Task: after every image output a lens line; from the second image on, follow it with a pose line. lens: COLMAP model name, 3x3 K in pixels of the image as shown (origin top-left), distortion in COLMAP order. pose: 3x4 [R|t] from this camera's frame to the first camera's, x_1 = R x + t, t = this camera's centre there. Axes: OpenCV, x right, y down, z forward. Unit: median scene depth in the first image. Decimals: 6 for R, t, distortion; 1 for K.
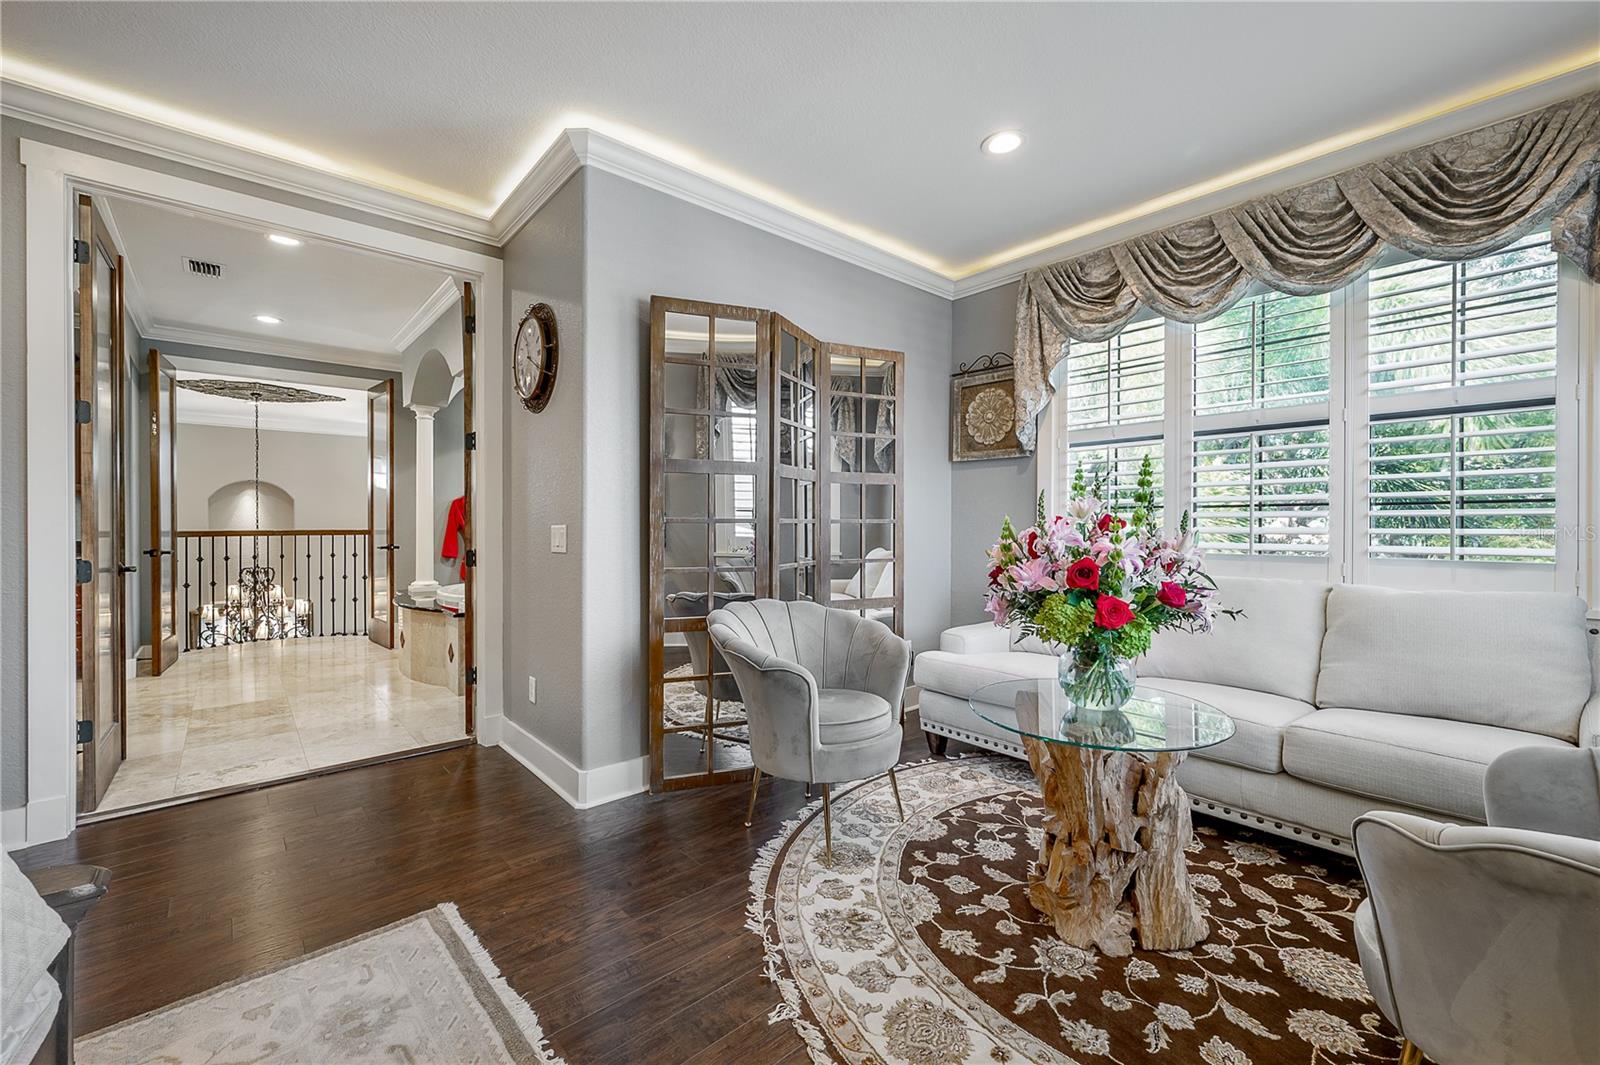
lens RADIAL K [[654.7, 0, 801.5], [0, 654.7, 527.7], [0, 0, 1]] dist [-0.000992, 0.000259]
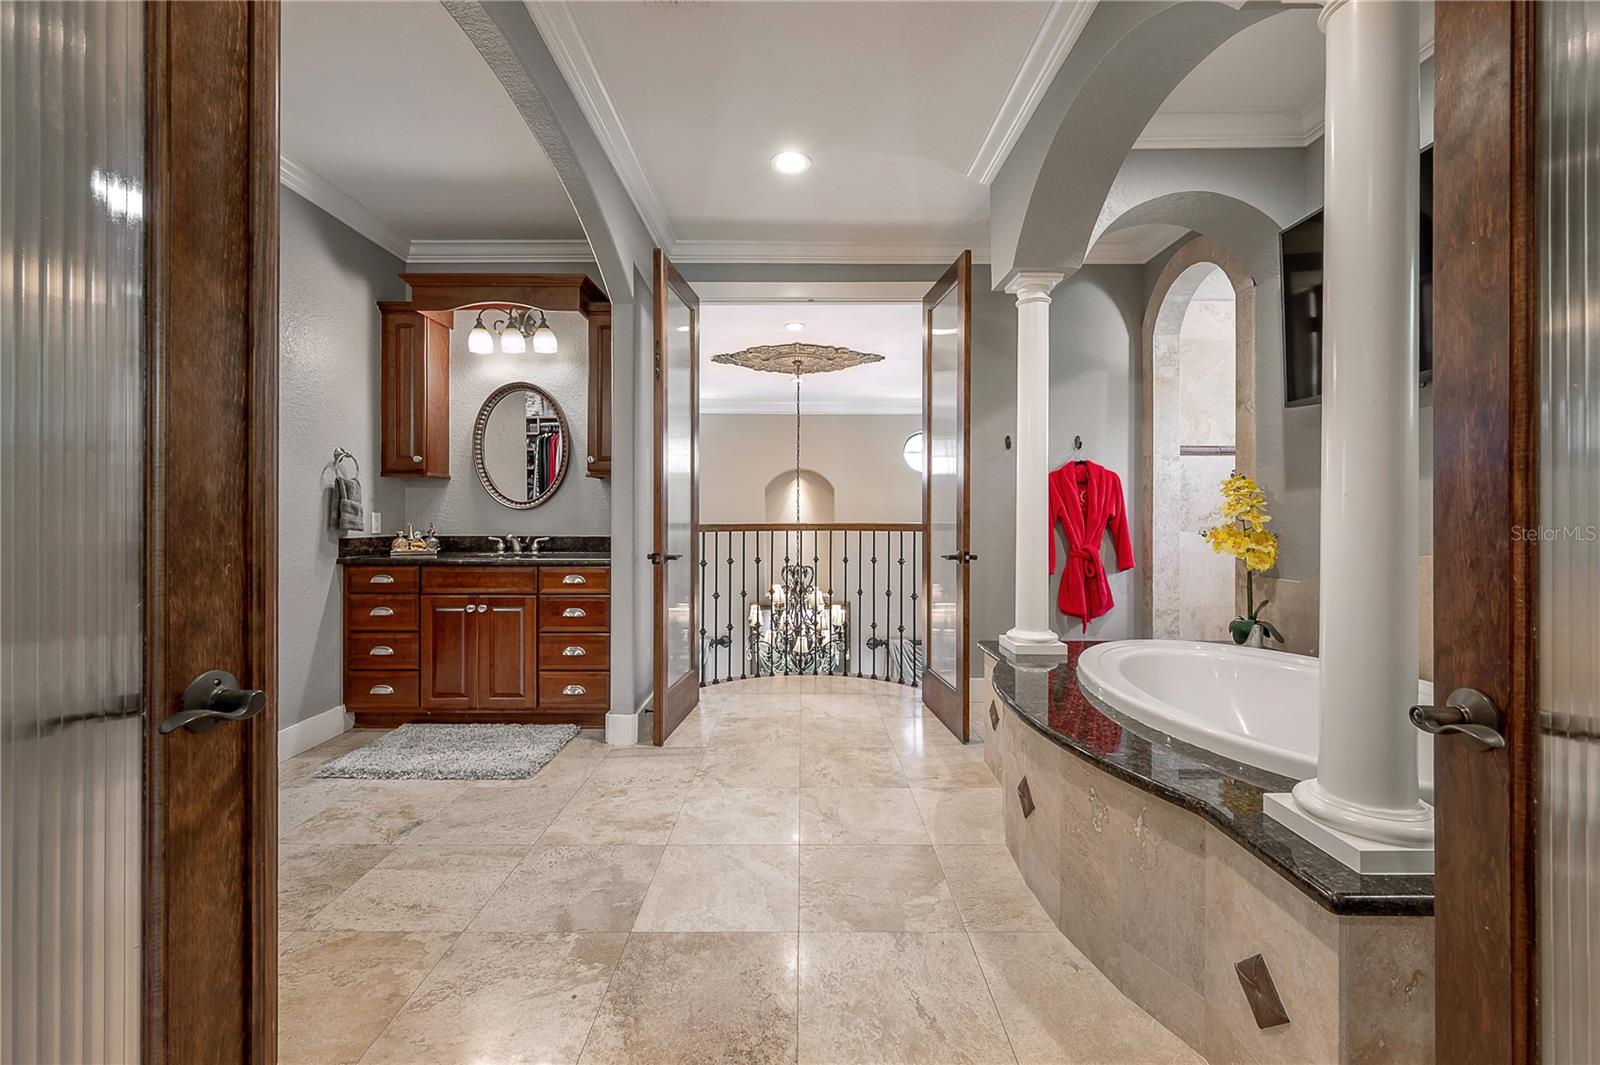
lens RADIAL K [[649.9, 0, 798.3], [0, 649.9, 522.2], [0, 0, 1]] dist [0.001298, 0.000071]
pose [[0.749708, 0.005421, -0.661747, -0.307295], [-0.005572, 0.999983, 0.001879, 0.001040], [0.661745, 0.002279, 0.749725, 0.412768]]
